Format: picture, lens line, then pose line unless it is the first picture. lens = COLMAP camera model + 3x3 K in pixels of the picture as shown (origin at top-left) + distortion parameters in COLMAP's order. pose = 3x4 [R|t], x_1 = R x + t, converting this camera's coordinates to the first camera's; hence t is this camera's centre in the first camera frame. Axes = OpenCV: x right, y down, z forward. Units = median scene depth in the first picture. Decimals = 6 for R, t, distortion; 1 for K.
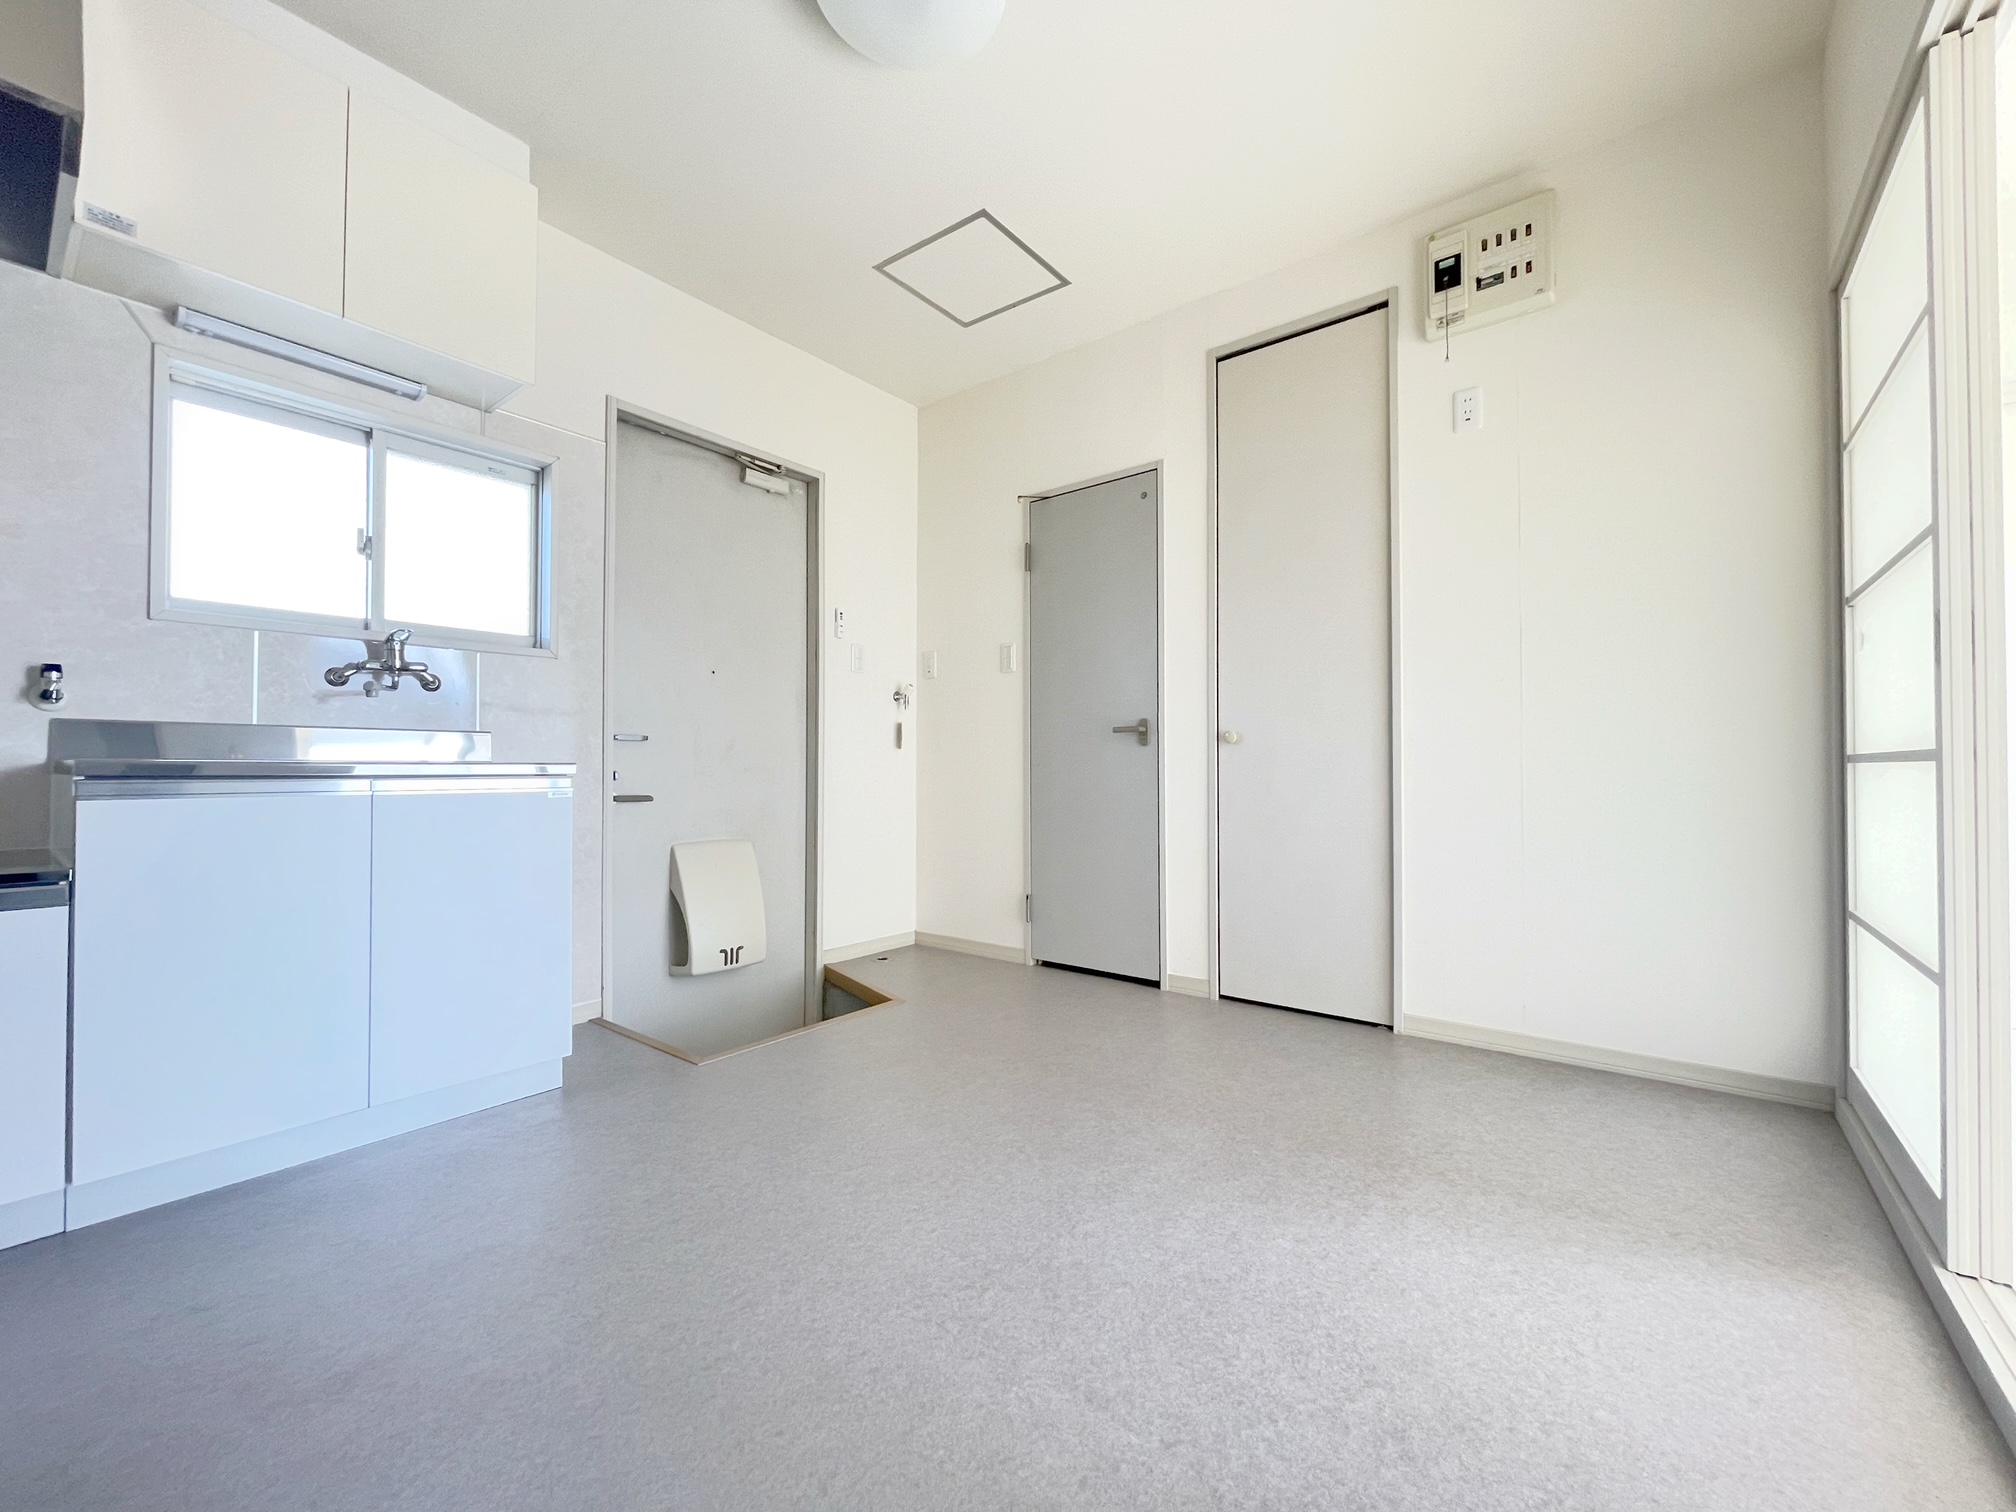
lens RADIAL K [[815.7, 0, 1012.5], [0, 815.7, 757.1], [0, 0, 1]] dist [-0.001695, 0.000714]
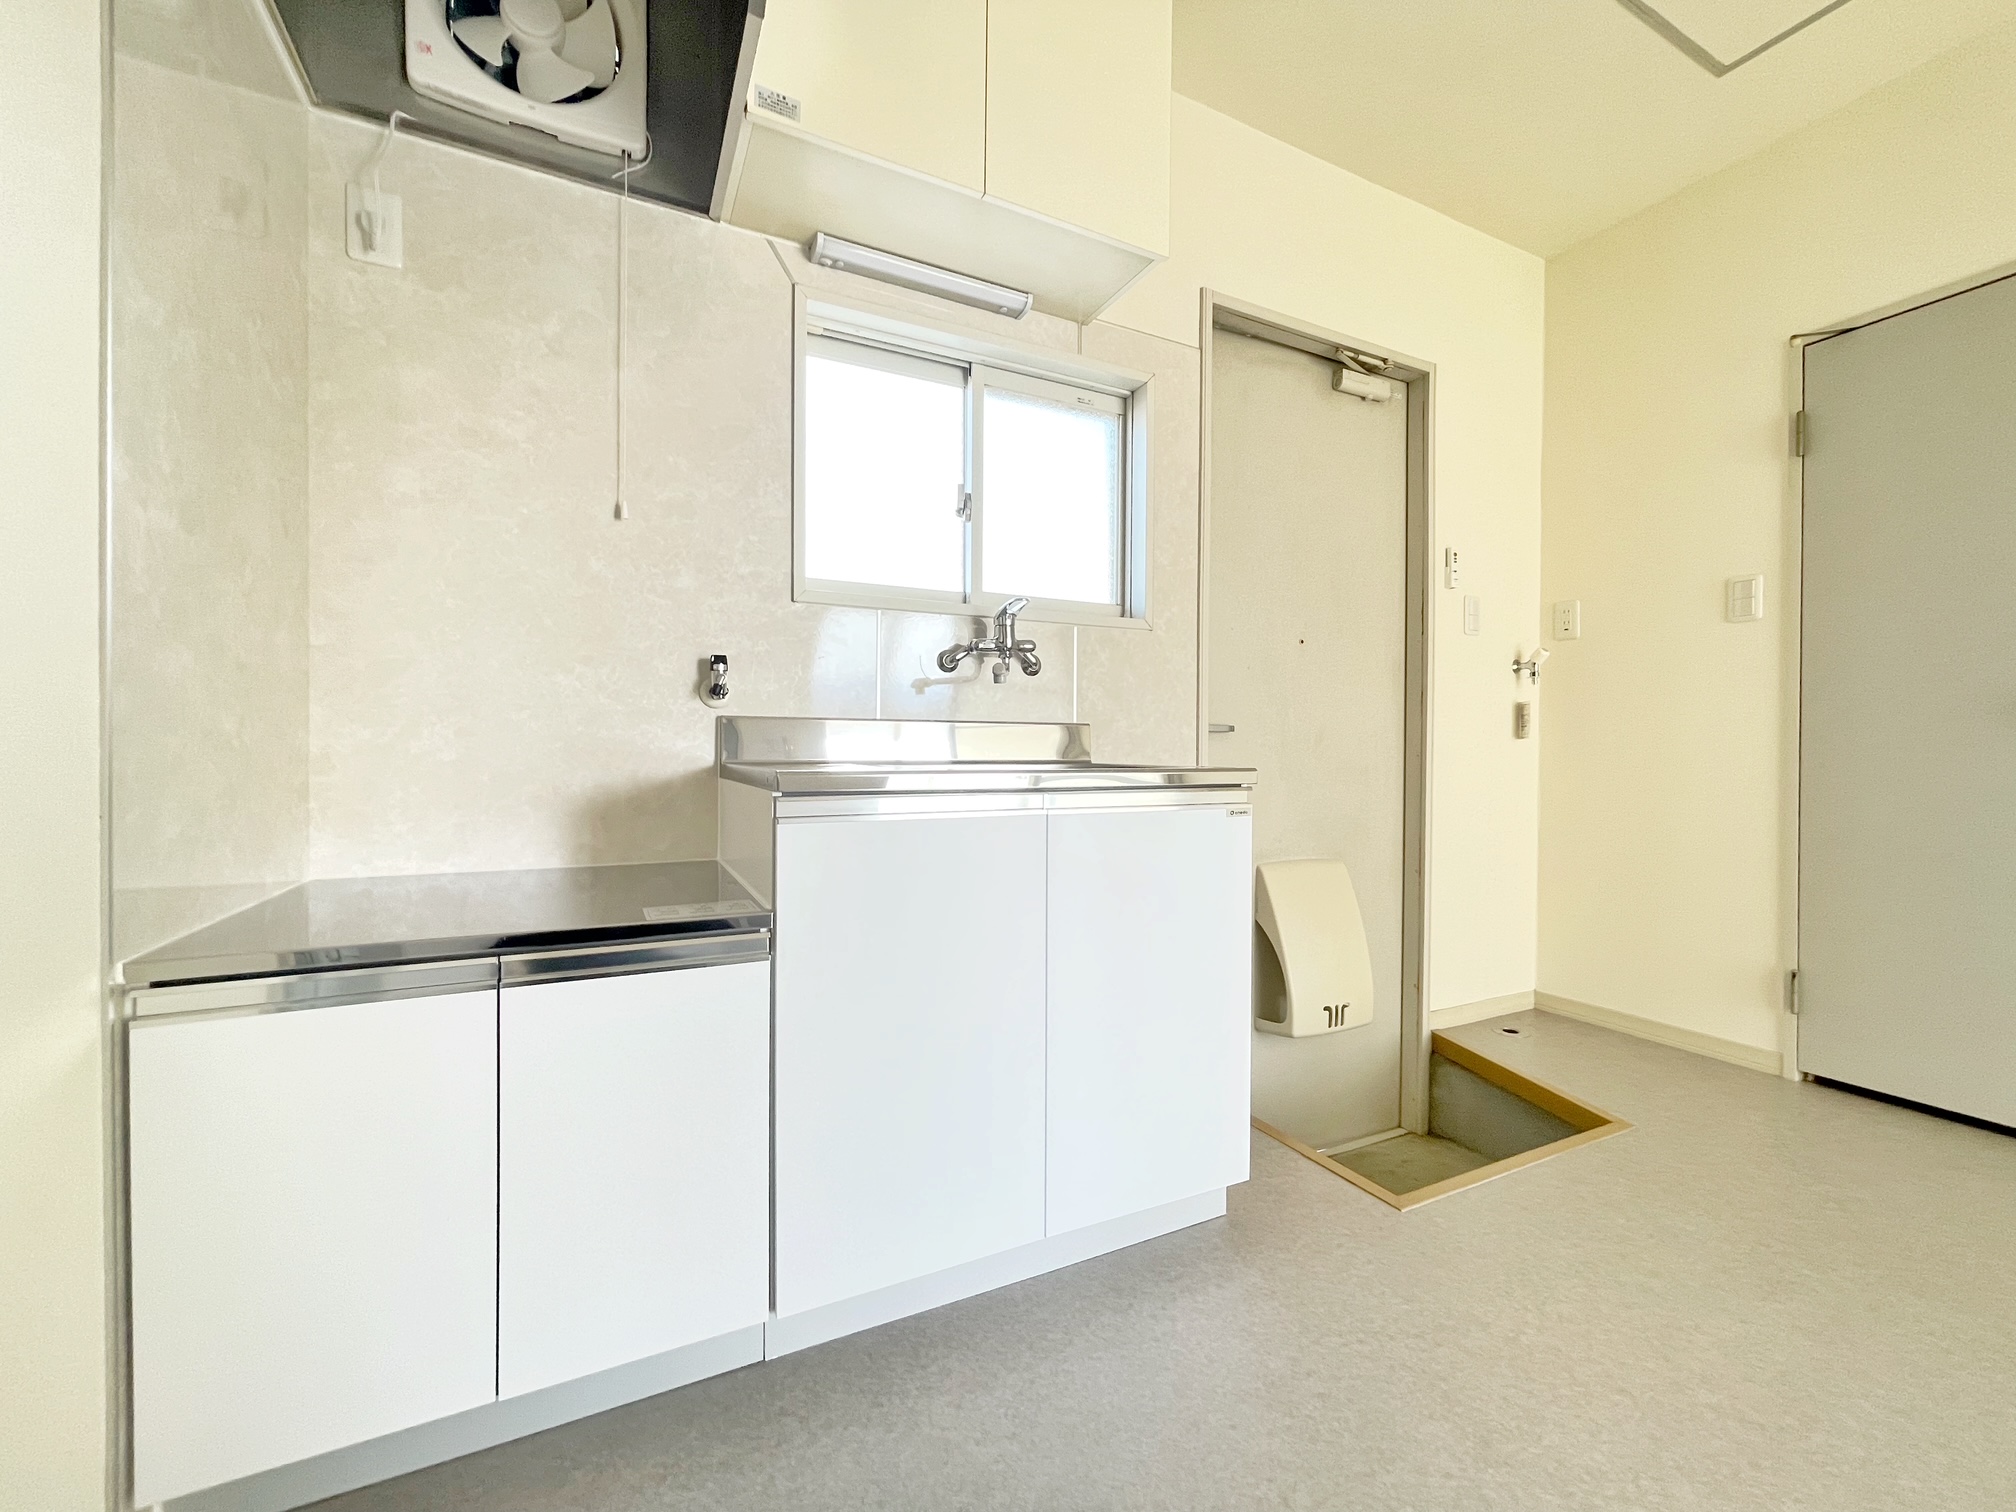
lens RADIAL K [[815.7, 0, 1008.9], [0, 815.7, 758.6], [0, 0, 1]] dist [-0.001695, 0.000714]
pose [[0.901430, 0.008933, -0.432834, -0.320786], [0.001001, 0.999741, 0.022718, -0.013230], [0.432925, -0.020912, 0.901187, 0.209090]]
